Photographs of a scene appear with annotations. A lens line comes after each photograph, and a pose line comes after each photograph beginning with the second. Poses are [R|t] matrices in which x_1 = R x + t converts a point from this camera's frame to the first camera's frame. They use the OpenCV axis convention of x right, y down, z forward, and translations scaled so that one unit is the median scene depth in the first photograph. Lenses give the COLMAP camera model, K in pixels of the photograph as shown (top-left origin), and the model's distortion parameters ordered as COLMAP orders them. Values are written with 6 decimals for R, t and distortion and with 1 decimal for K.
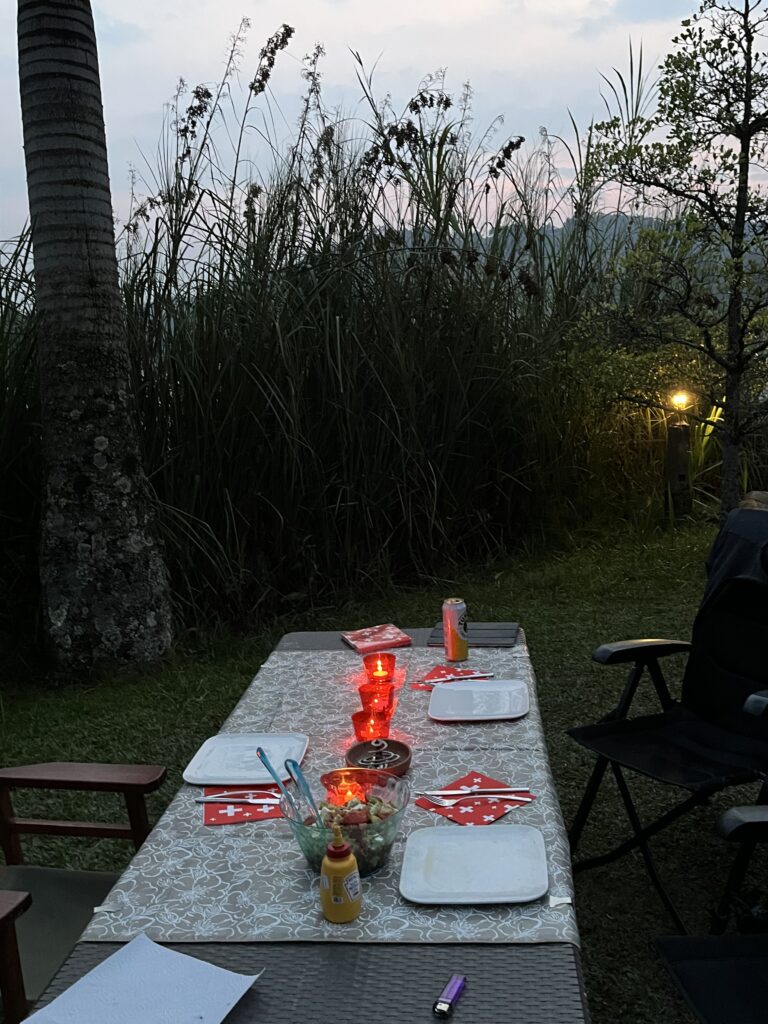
lens RADIAL K [[897.8, 0, 376.3], [0, 897.8, 502.4], [0, 0, 1]] dist [0.023958, 0.007288]
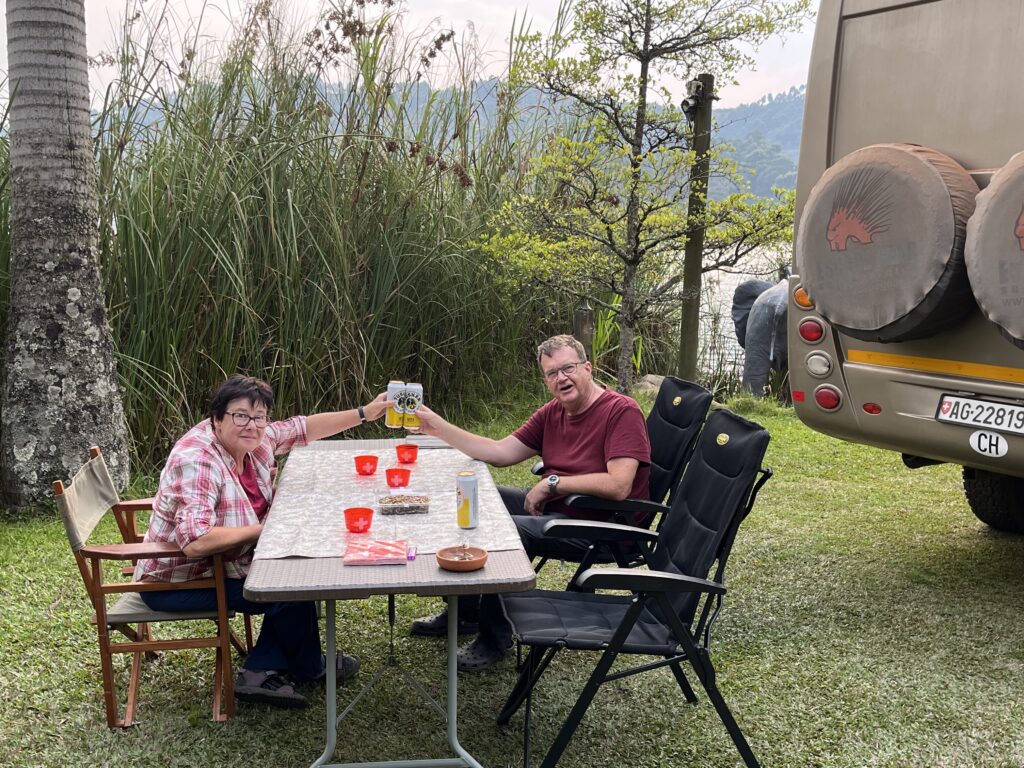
lens RADIAL K [[1067.8, 0, 511.7], [0, 1067.8, 390.8], [0, 0, 1]] dist [0.001181, 0.000000]
pose [[0.967720, 0.031993, 0.249987, -0.089033], [-0.030422, 0.999486, -0.010147, 0.037076], [-0.250183, 0.002215, 0.968196, -0.293051]]
